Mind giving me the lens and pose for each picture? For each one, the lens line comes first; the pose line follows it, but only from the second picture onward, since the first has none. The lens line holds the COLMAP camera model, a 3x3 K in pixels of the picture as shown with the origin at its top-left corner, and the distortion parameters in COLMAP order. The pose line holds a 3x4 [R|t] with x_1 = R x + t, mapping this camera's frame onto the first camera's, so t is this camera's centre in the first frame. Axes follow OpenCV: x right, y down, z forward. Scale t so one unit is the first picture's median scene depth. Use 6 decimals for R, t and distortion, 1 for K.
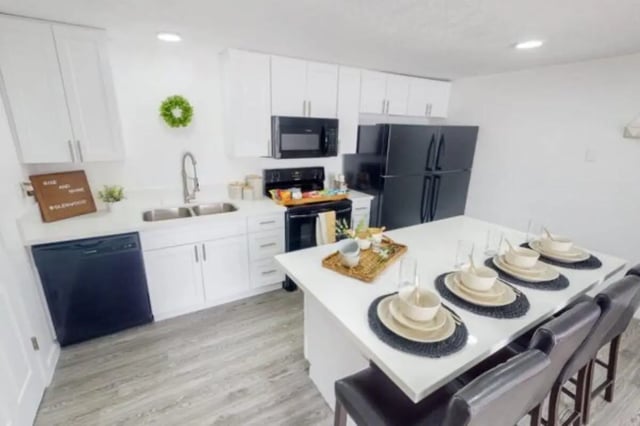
lens RADIAL K [[282.7, 0, 323.7], [0, 282.7, 207.5], [0, 0, 1]] dist [0.003067, 0.000200]
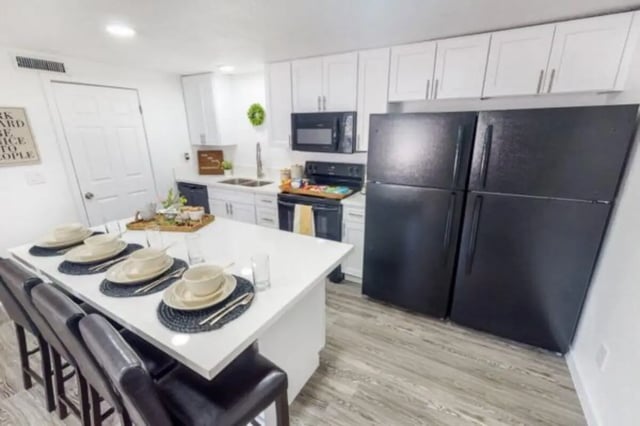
lens RADIAL K [[282.7, 0, 323.0], [0, 282.7, 213.9], [0, 0, 1]] dist [0.003067, 0.000200]
pose [[0.499884, 0.234209, -0.833824, 0.885835], [-0.213465, 0.966360, 0.143462, -0.112339], [0.839374, 0.106278, 0.533064, 0.501986]]
